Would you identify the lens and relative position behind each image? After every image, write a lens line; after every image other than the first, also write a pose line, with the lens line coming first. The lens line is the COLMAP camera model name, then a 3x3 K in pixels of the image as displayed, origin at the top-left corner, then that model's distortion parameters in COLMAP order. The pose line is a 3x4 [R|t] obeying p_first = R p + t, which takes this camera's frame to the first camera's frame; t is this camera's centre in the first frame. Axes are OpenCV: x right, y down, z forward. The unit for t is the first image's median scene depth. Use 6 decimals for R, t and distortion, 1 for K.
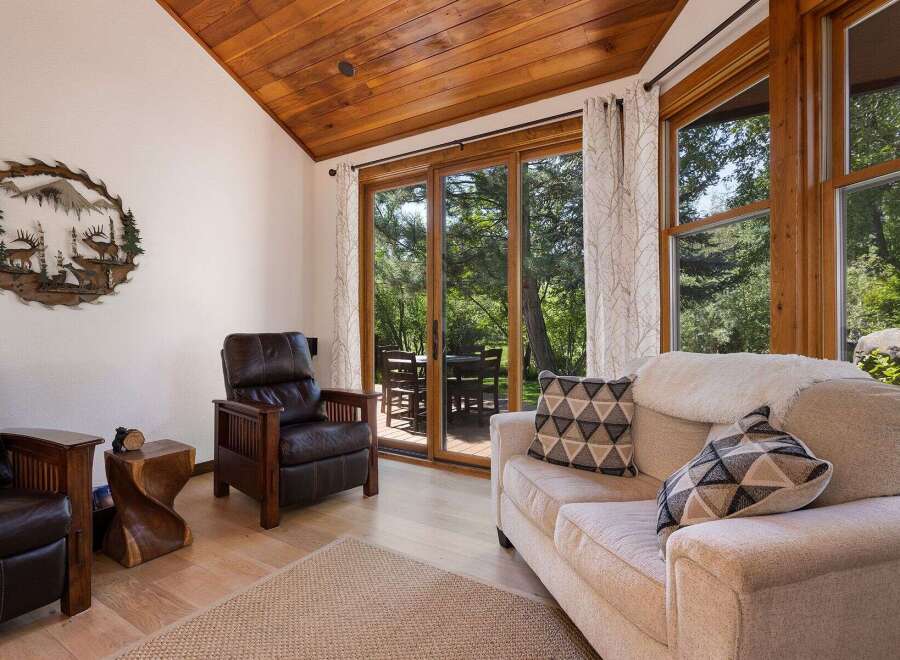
lens RADIAL K [[478.1, 0, 442.0], [0, 478.1, 328.5], [0, 0, 1]] dist [-0.015191, 0.009598]
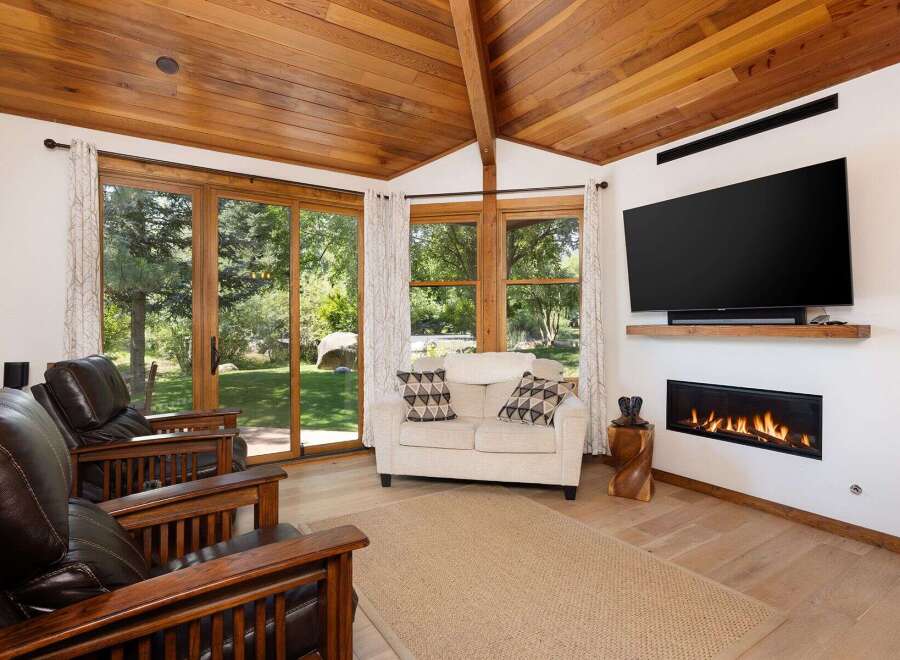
lens RADIAL K [[478.1, 0, 442.0], [0, 478.1, 328.5], [0, 0, 1]] dist [-0.015191, 0.009598]
pose [[0.406832, -0.006732, 0.913478, -1.079063], [0.006873, 0.999967, 0.004308, -0.049160], [-0.913477, 0.004526, 0.406865, 0.195583]]
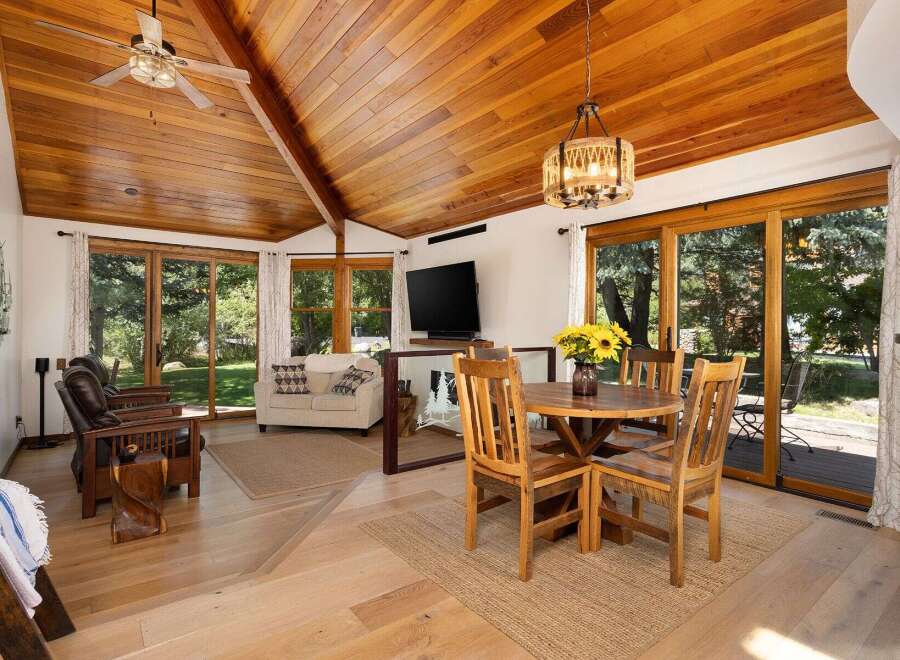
lens RADIAL K [[478.1, 0, 442.0], [0, 478.1, 328.5], [0, 0, 1]] dist [-0.015191, 0.009598]
pose [[0.335526, -0.002974, 0.942026, -1.806571], [-0.002200, 0.999990, 0.003941, -0.110154], [-0.942028, -0.003395, 0.335516, -0.717272]]
